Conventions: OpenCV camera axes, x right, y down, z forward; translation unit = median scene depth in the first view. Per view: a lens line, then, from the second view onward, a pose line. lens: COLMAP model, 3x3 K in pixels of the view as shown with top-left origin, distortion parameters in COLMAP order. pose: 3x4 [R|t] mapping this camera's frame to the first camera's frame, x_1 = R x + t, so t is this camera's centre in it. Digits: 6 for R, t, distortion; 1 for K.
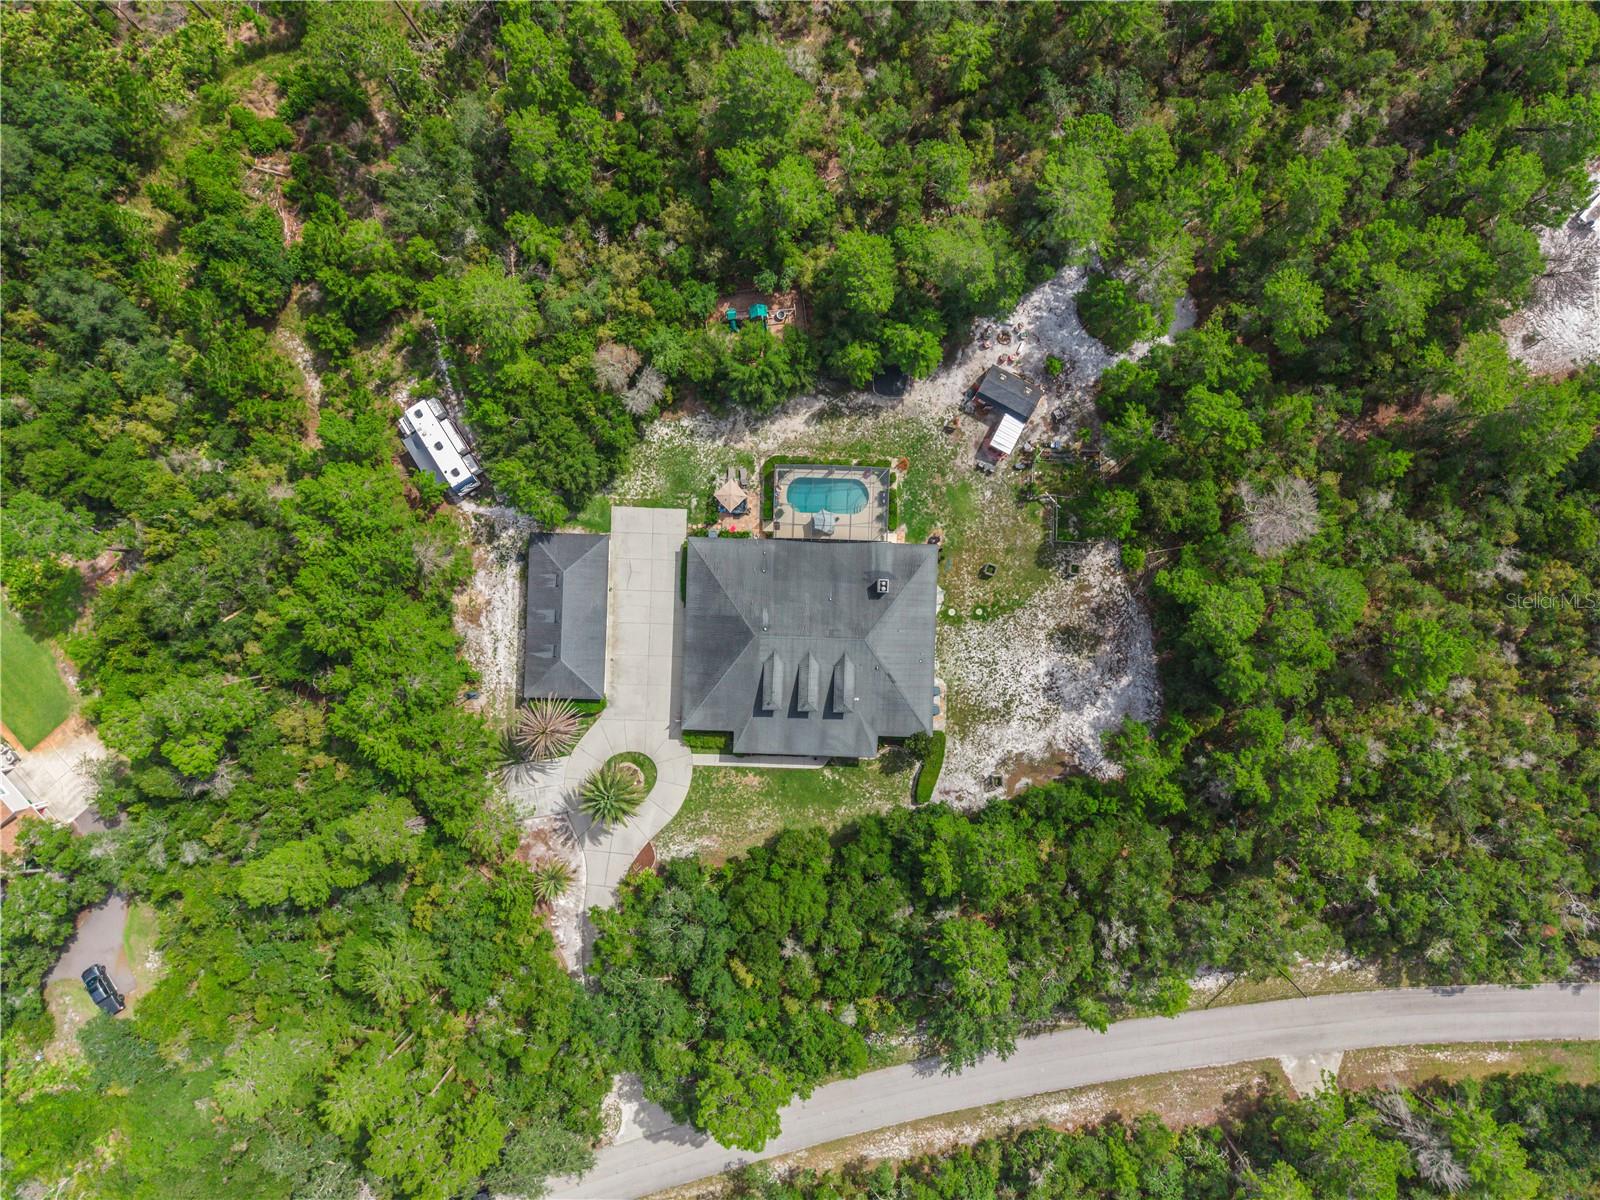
lens RADIAL K [[1063.5, 0, 806.8], [0, 1063.5, 600.4], [0, 0, 1]] dist [0.006279, -0.005083]
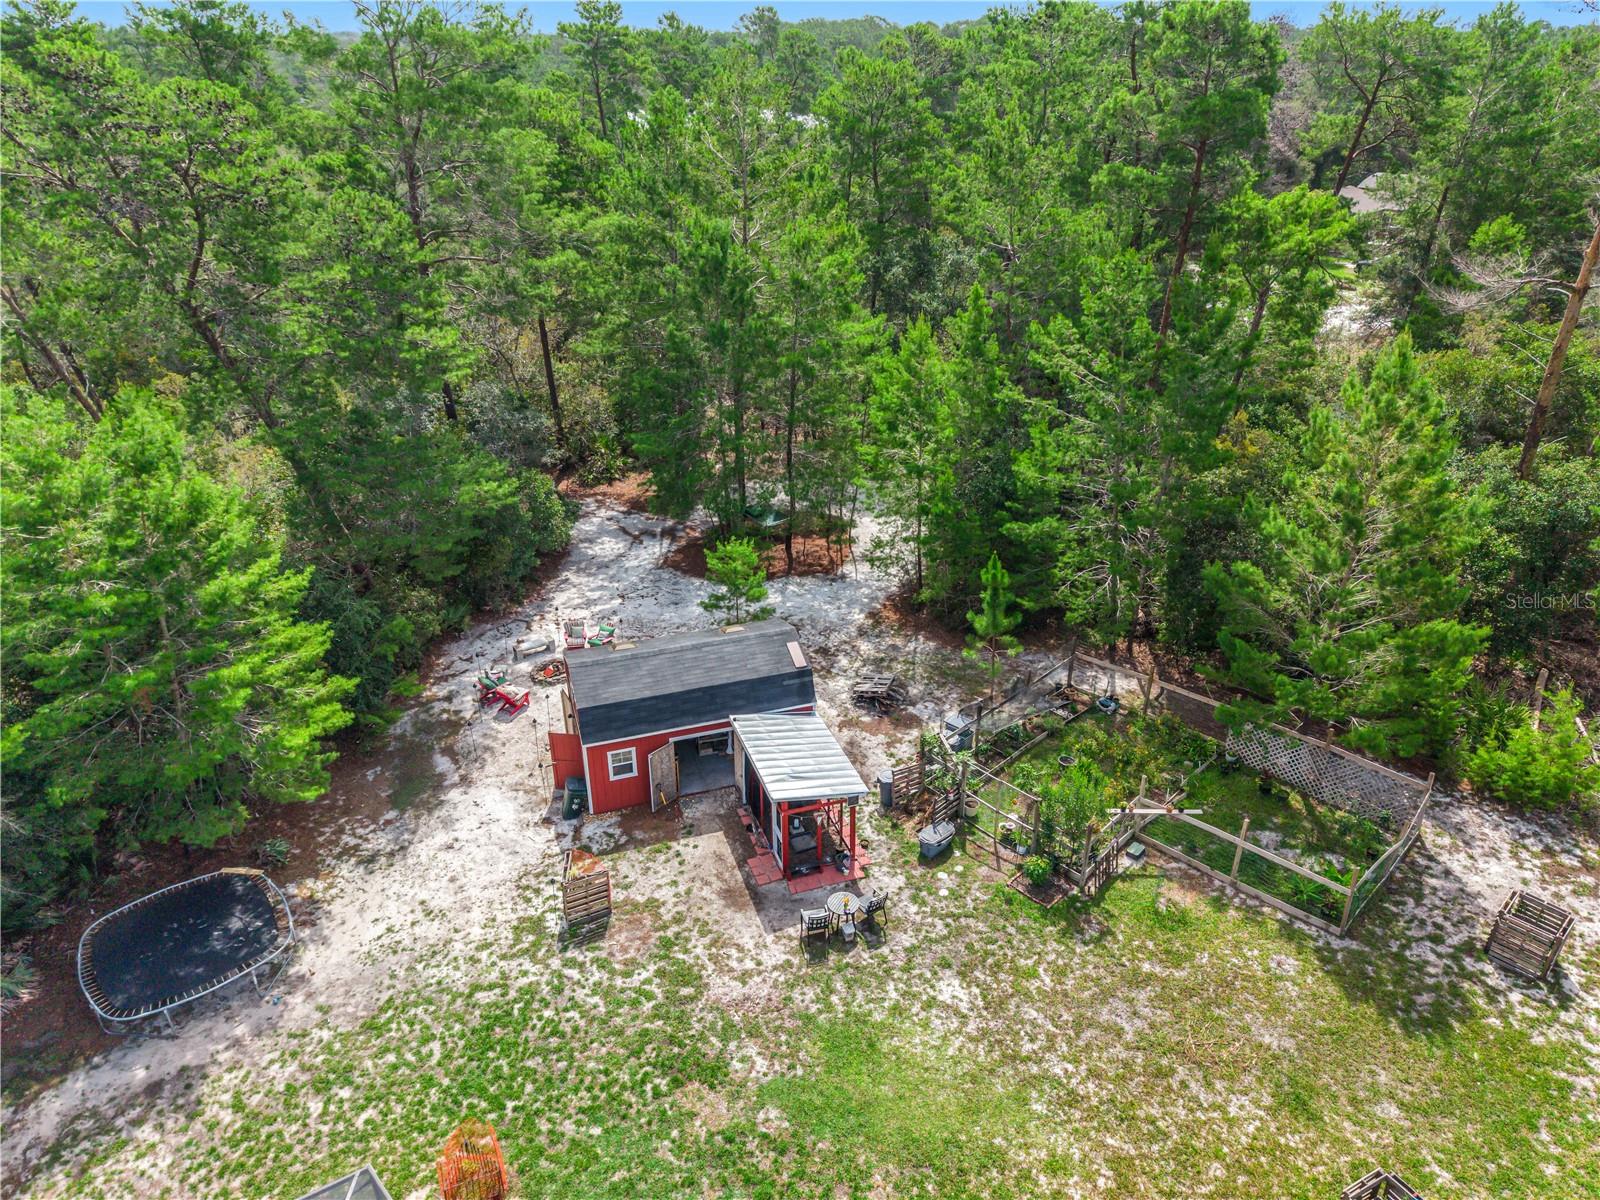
lens RADIAL K [[1063.5, 0, 803.4], [0, 1063.5, 597.5], [0, 0, 1]] dist [0.006279, -0.005083]
pose [[0.690964, -0.337334, 0.639355, 0.053528], [0.722877, 0.327594, -0.608384, -0.026125], [-0.004220, 0.882546, 0.470206, 0.851790]]
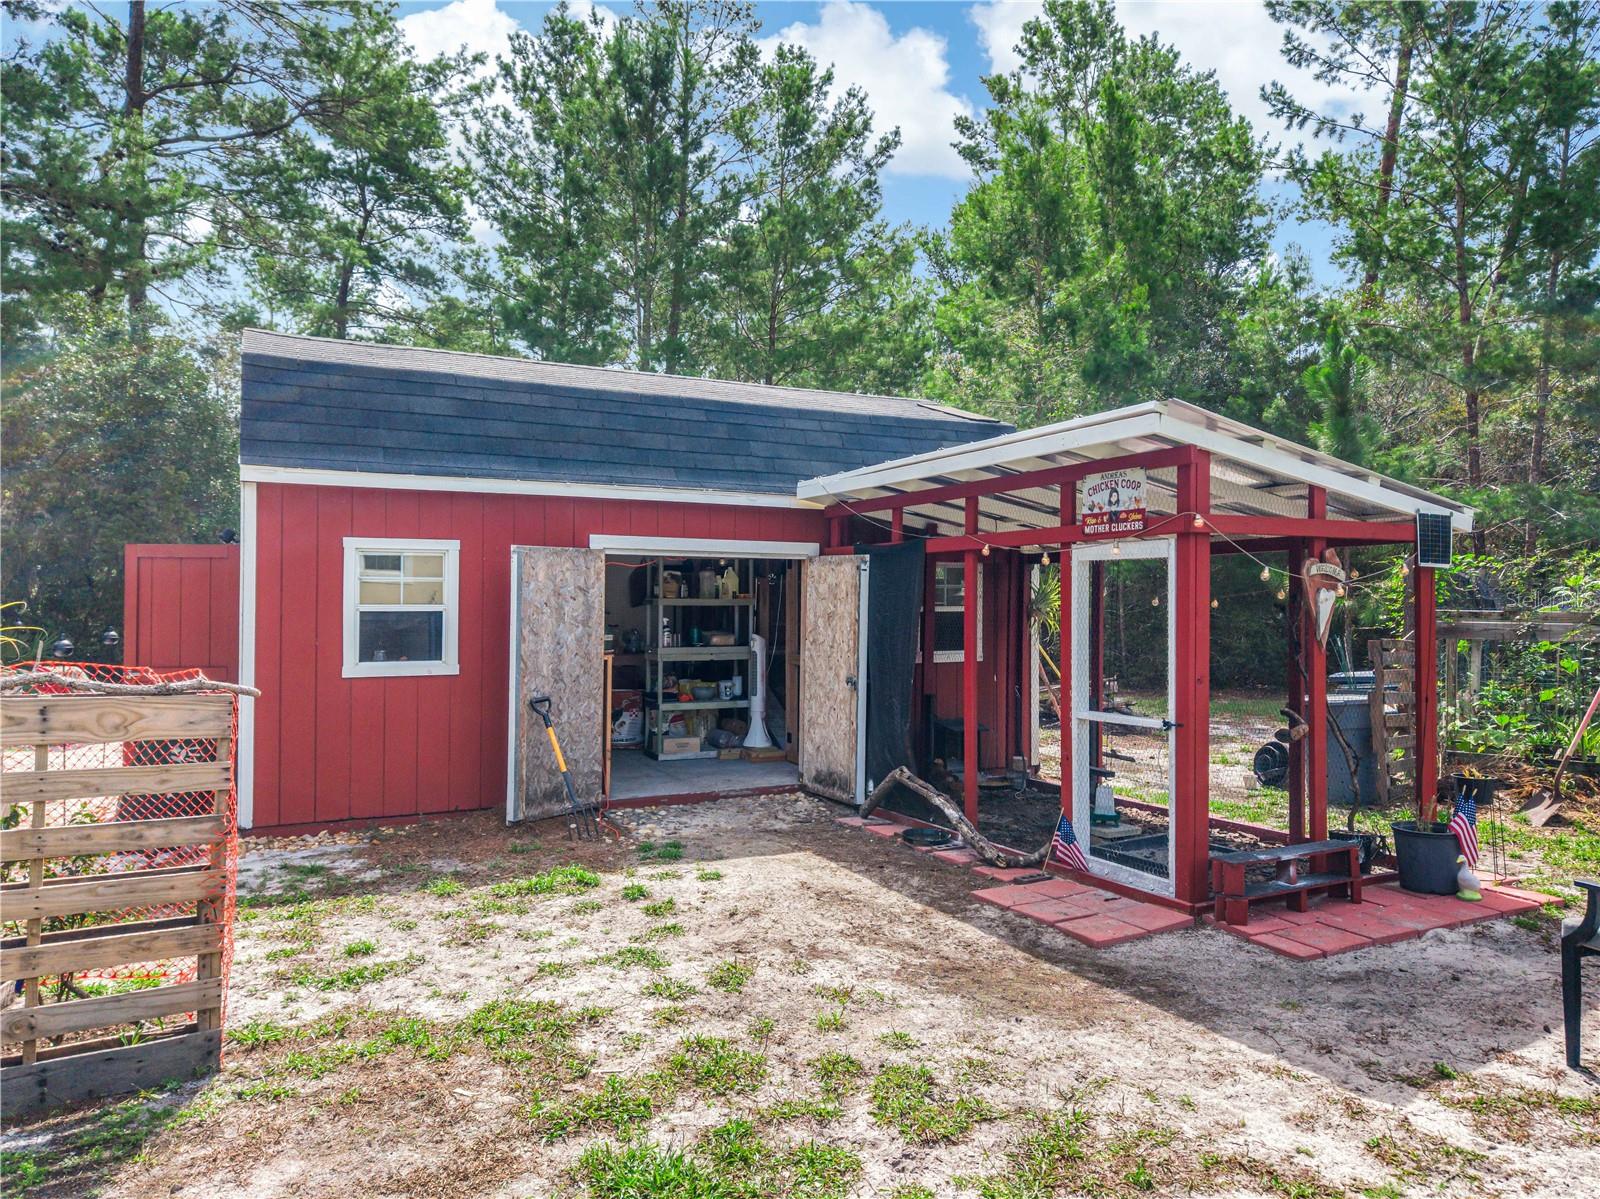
lens RADIAL K [[1063.5, 0, 796.1], [0, 1063.5, 603.5], [0, 0, 1]] dist [0.006279, -0.005083]
pose [[0.572524, 0.006308, 0.819864, 0.126223], [0.819825, 0.008036, -0.572558, -0.131972], [-0.010200, 0.999948, -0.000571, 0.993411]]
